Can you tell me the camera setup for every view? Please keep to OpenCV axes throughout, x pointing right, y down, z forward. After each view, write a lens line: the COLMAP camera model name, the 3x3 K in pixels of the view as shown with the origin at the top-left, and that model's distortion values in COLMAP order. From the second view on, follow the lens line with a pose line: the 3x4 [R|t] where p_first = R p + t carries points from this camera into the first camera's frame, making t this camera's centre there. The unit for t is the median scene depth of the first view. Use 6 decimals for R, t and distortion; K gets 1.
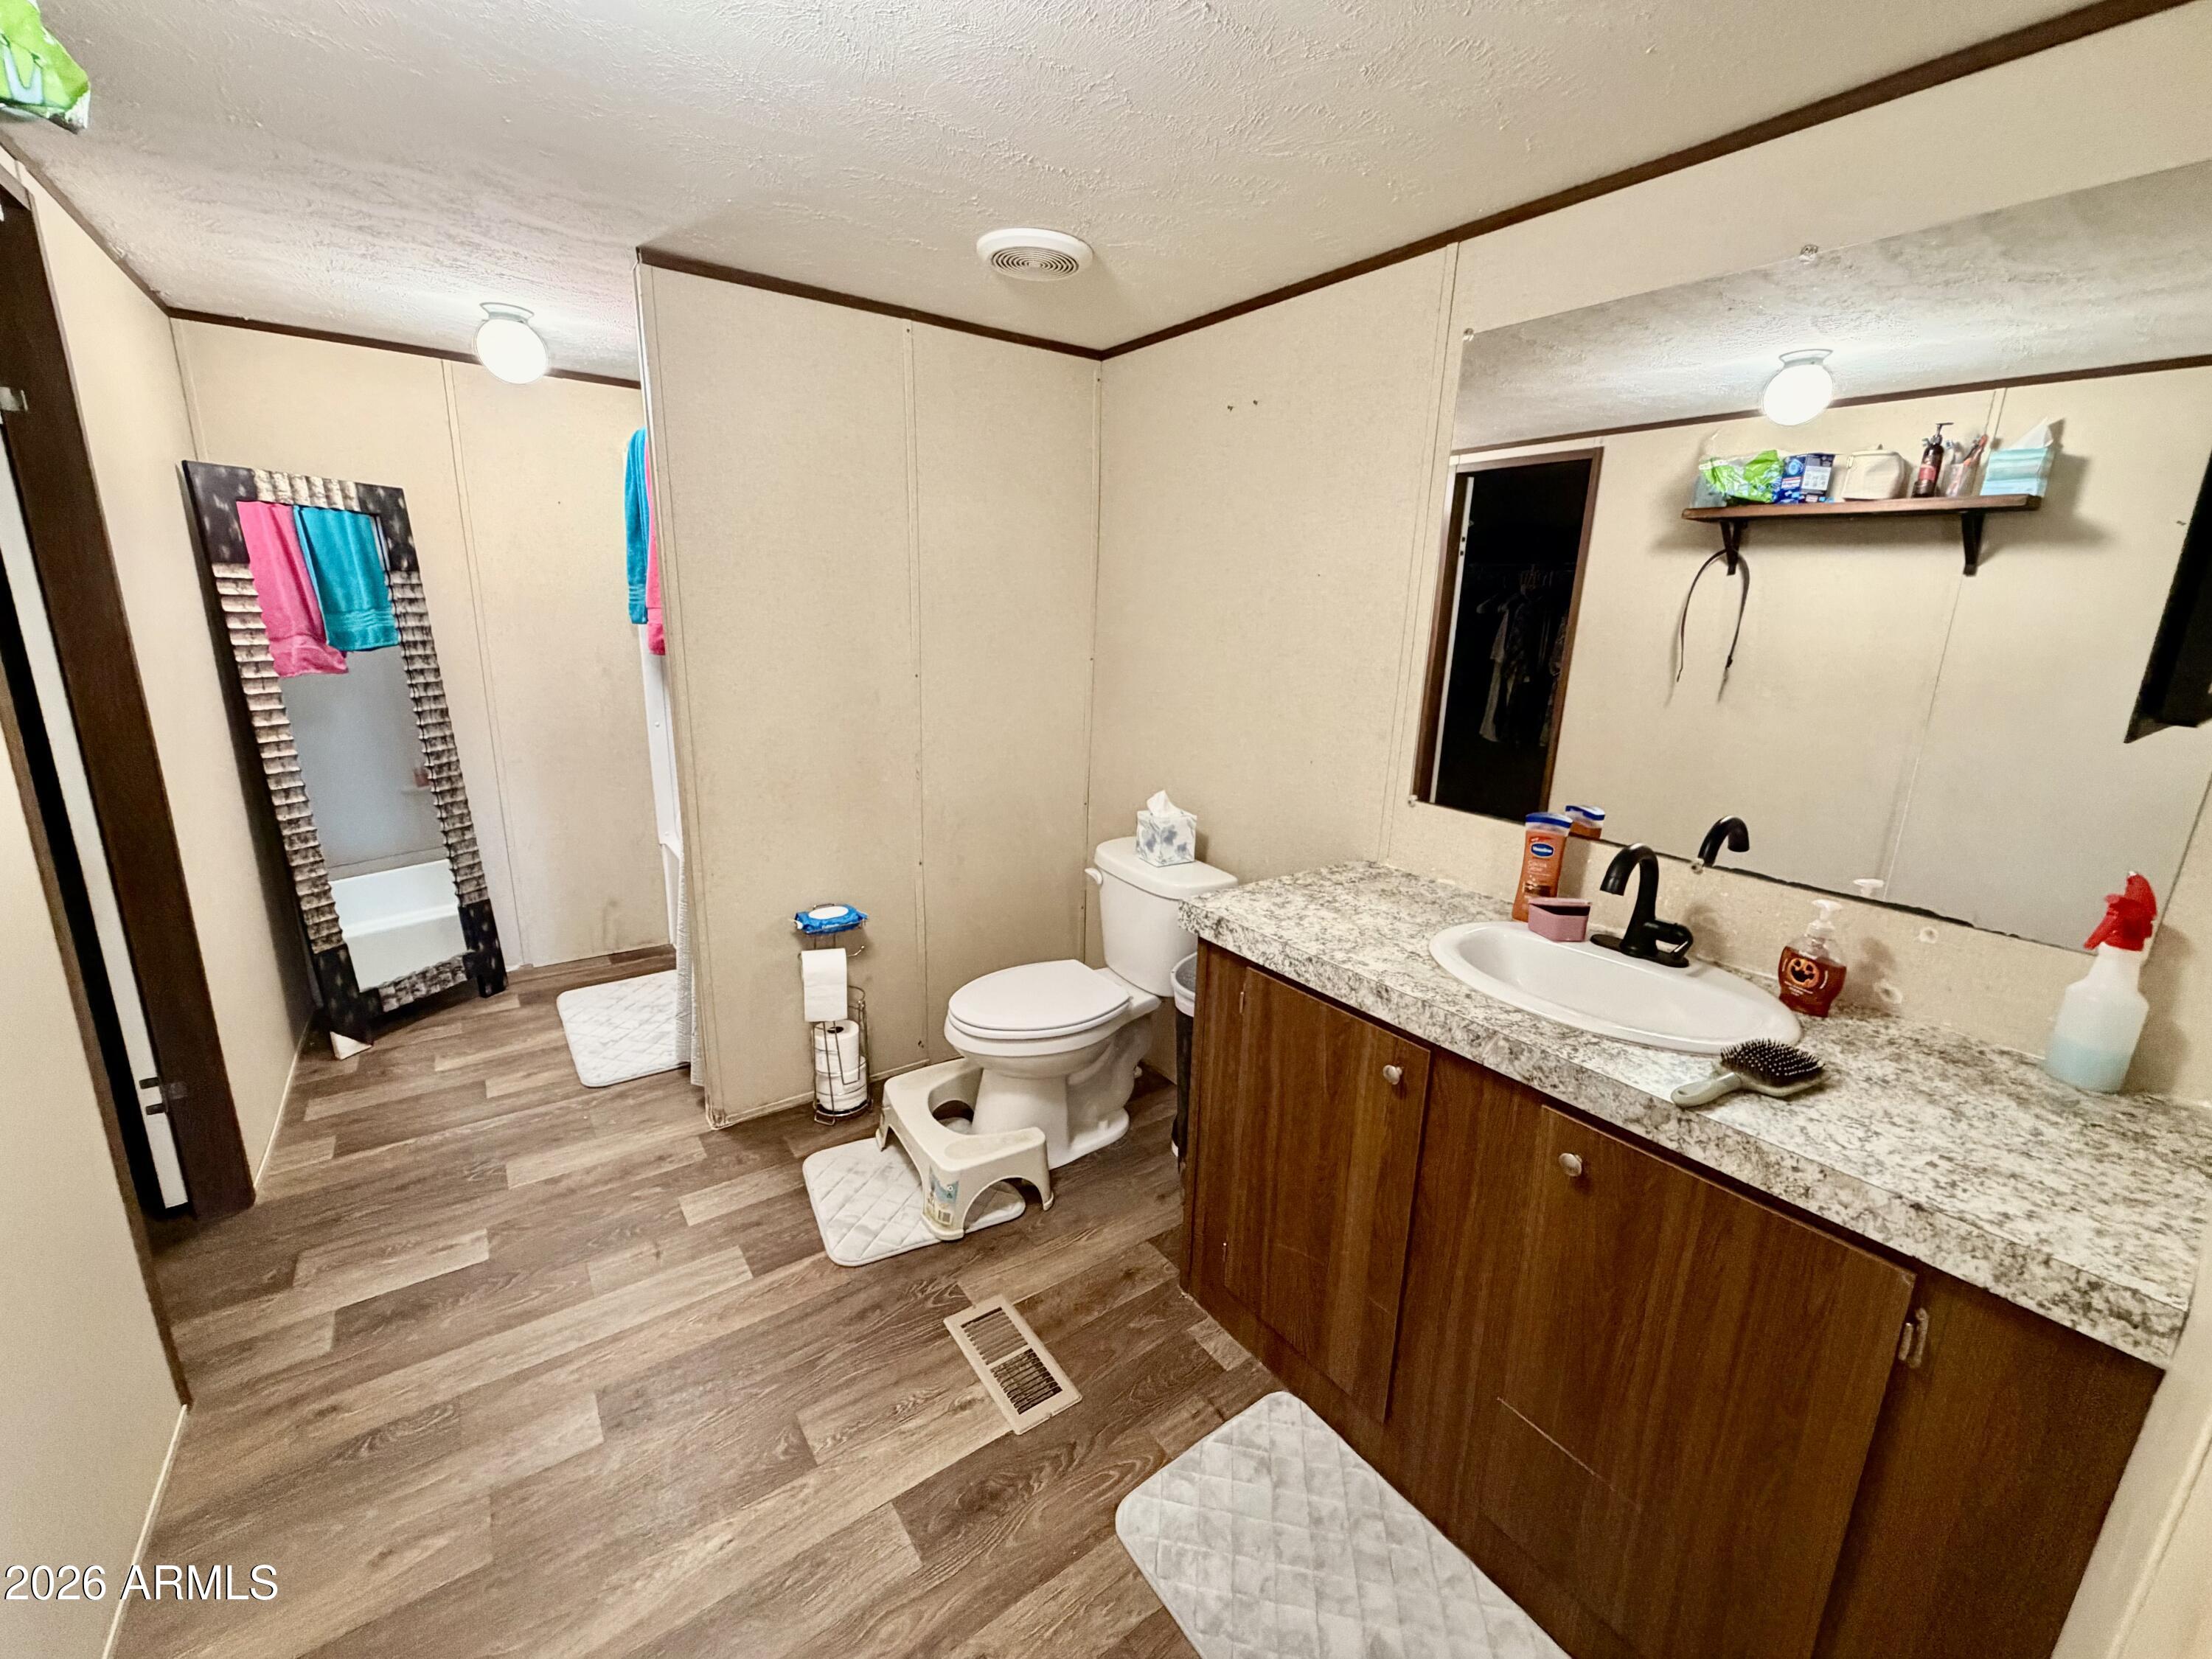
lens RADIAL K [[886.9, 0, 1102.7], [0, 886.9, 820.8], [0, 0, 1]] dist [0.002099, -0.000377]
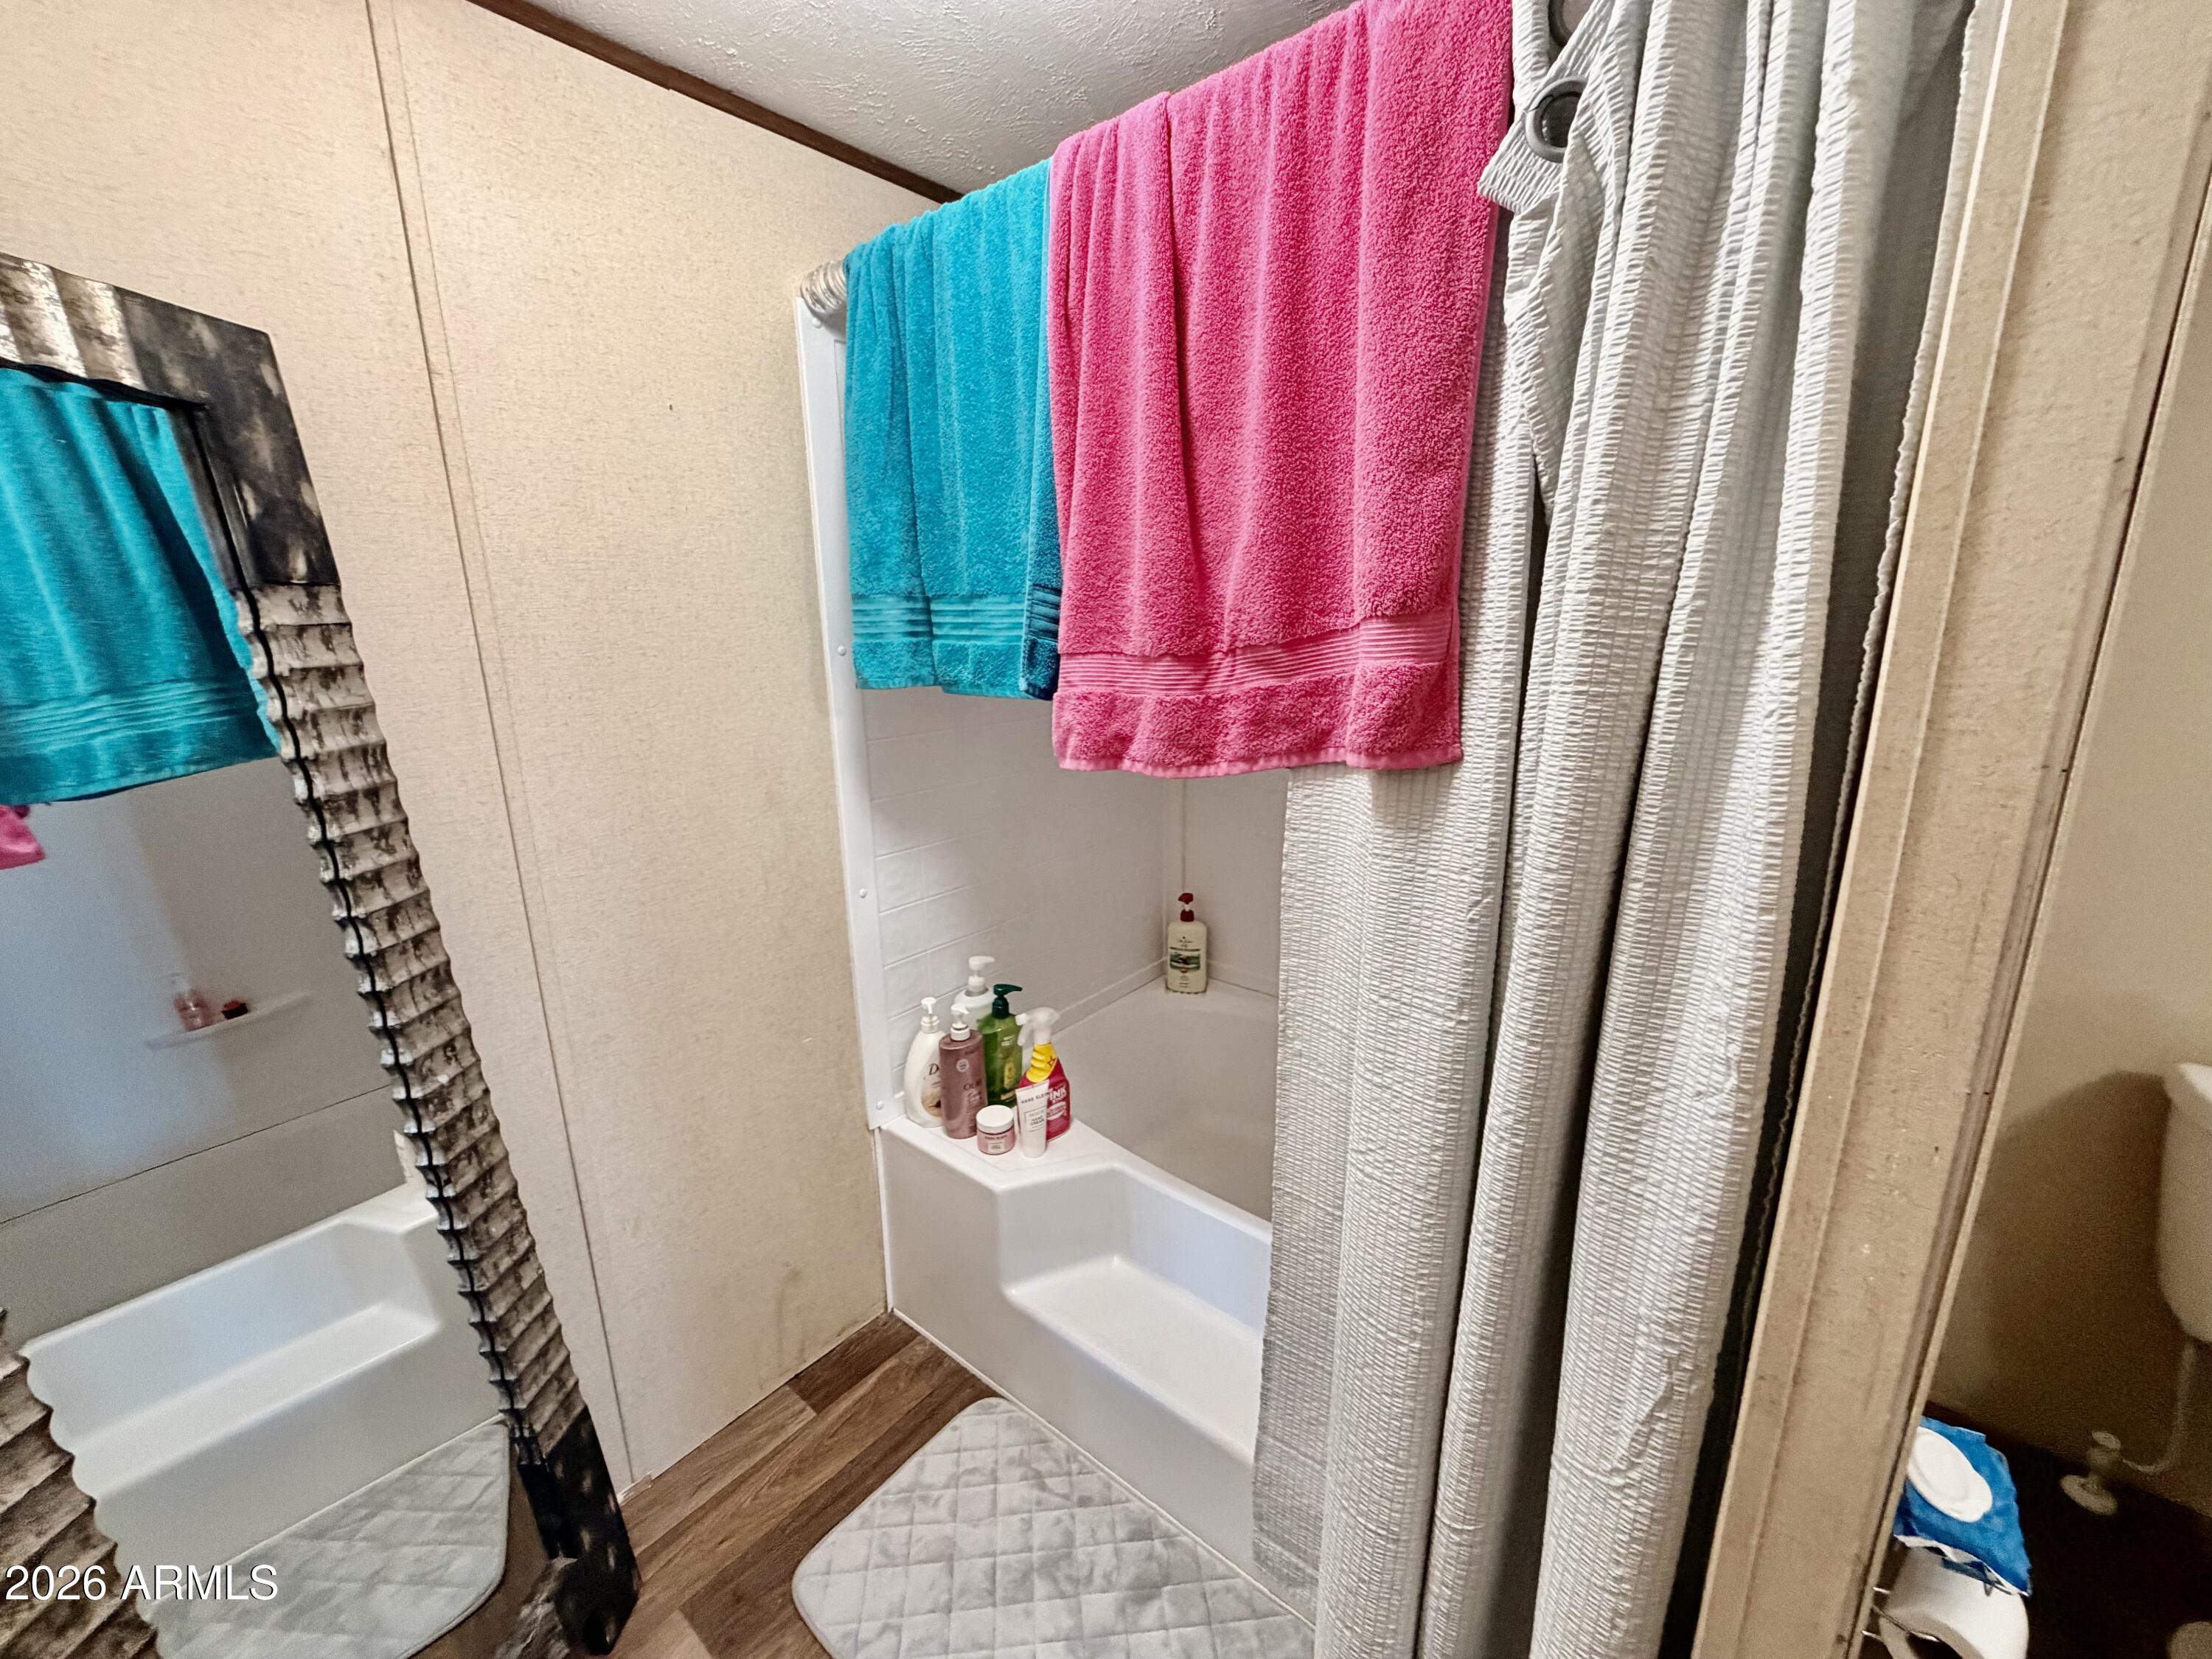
lens RADIAL K [[886.9, 0, 1111.0], [0, 886.9, 825.4], [0, 0, 1]] dist [0.002099, -0.000377]
pose [[0.967189, -0.103037, 0.232224, -0.568943], [0.102804, 0.994615, 0.013139, -0.163240], [-0.232327, 0.011166, 0.972574, 0.597989]]
